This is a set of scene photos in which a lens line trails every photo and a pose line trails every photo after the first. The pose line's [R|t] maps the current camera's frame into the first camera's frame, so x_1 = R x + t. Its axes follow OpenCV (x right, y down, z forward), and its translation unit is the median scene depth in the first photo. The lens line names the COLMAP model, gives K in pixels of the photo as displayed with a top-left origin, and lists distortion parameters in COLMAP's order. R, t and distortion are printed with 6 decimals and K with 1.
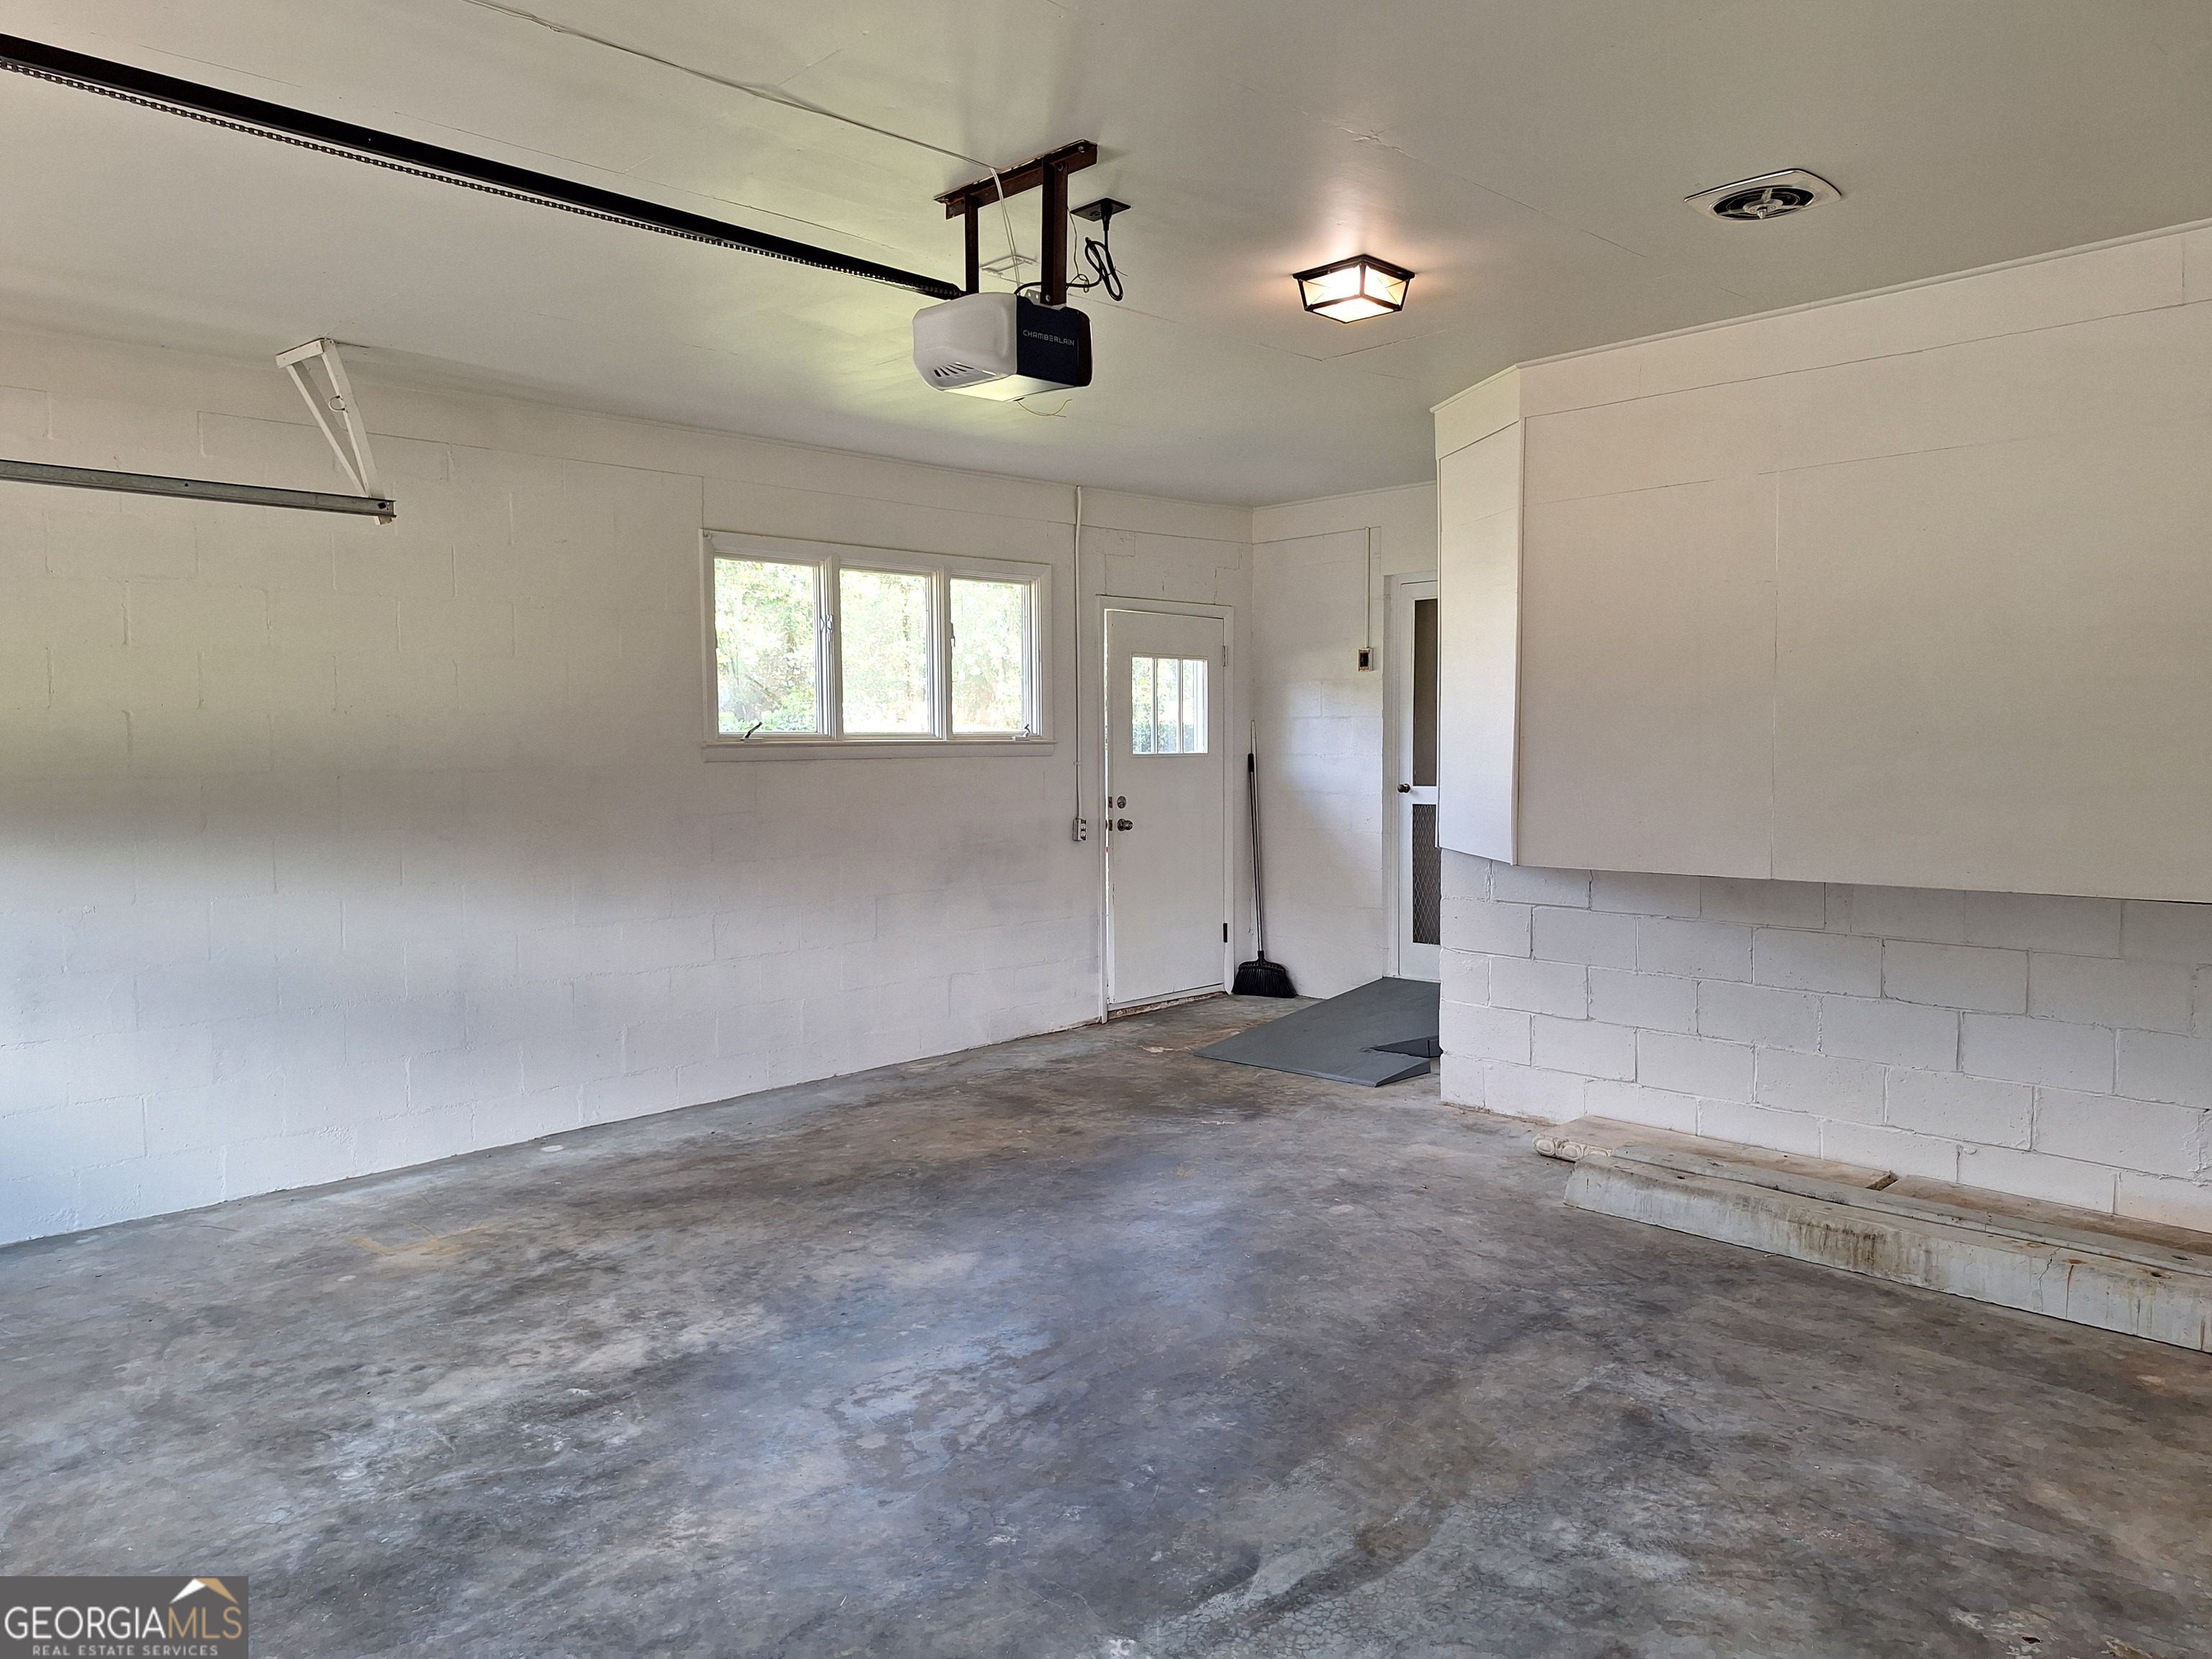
lens RADIAL K [[1551.5, 0, 1093.4], [0, 1551.5, 815.0], [0, 0, 1]] dist [0.090940, -0.077590]
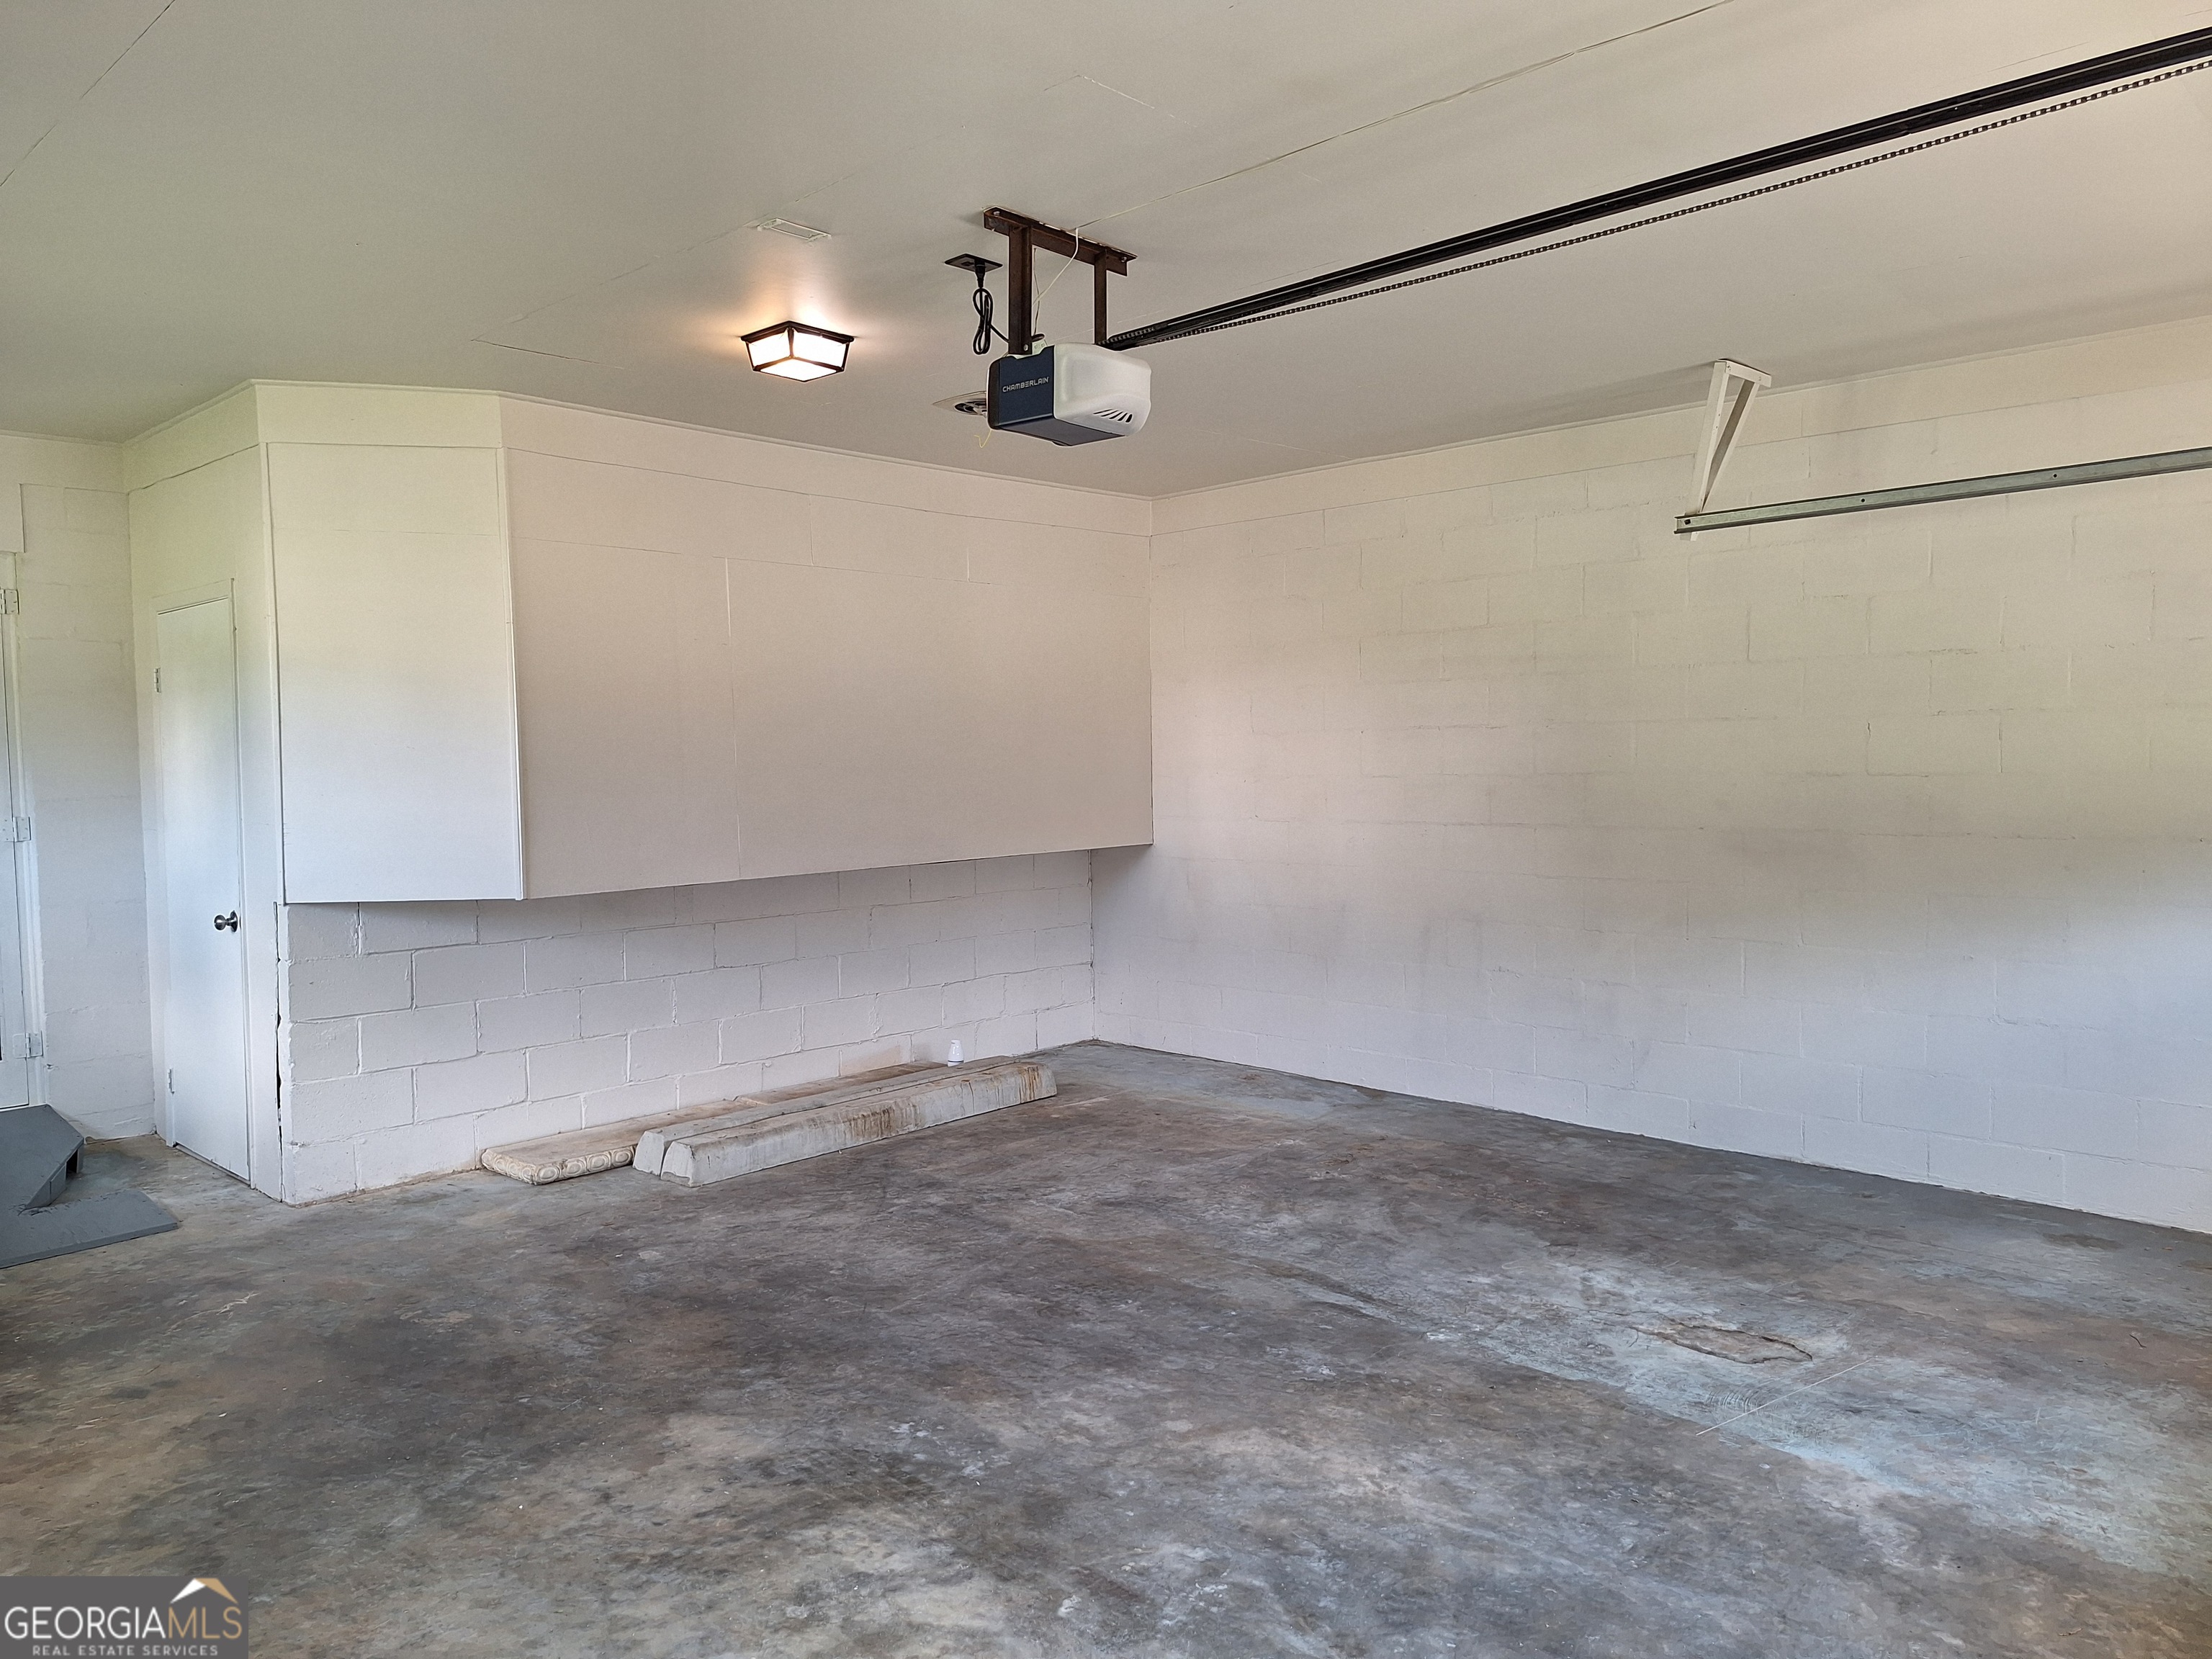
lens RADIAL K [[1551.5, 0, 1092.3], [0, 1551.5, 827.8], [0, 0, 1]] dist [0.090940, -0.077590]
pose [[-0.055398, -0.034781, 0.997858, -1.007478], [0.068111, 0.996933, 0.038531, -0.036734], [-0.996139, 0.070100, -0.052859, 0.938013]]
